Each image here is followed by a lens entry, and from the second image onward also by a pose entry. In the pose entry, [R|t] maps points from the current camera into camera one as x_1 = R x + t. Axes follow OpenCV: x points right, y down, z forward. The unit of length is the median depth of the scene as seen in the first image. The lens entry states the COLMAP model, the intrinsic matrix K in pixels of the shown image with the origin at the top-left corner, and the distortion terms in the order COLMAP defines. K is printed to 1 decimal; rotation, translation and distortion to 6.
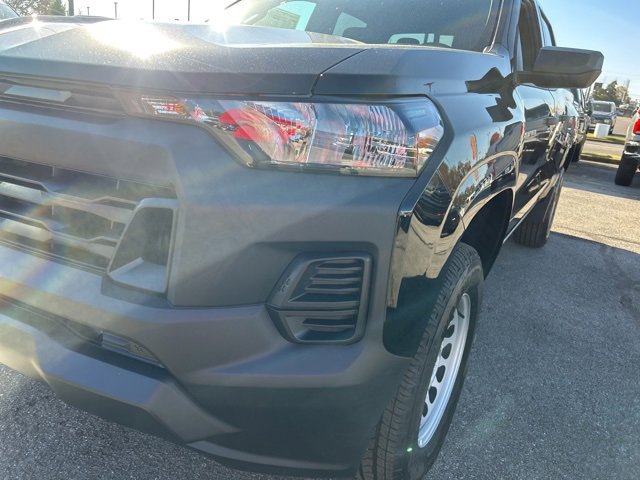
lens RADIAL K [[475.4, 0, 322.9], [0, 475.4, 239.6], [0, 0, 1]] dist [0.038500, -0.039463]
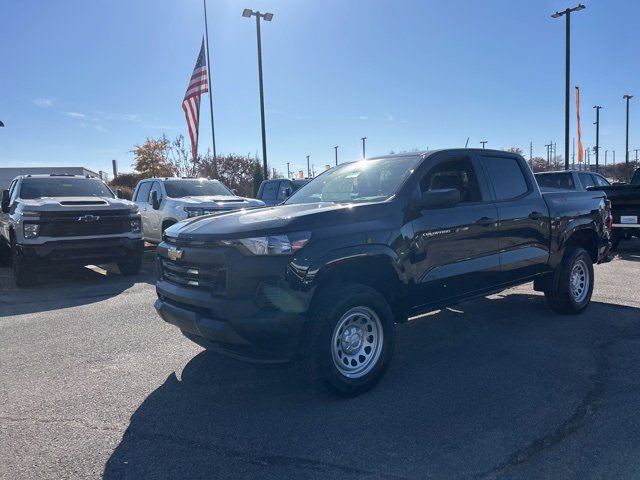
lens RADIAL K [[475.4, 0, 322.9], [0, 475.4, 239.6], [0, 0, 1]] dist [0.038500, -0.039463]
pose [[0.928606, -0.129685, -0.347669, 1.470110], [0.036947, 0.964598, -0.261123, 0.611328], [0.369224, 0.229634, 0.900523, -1.801927]]
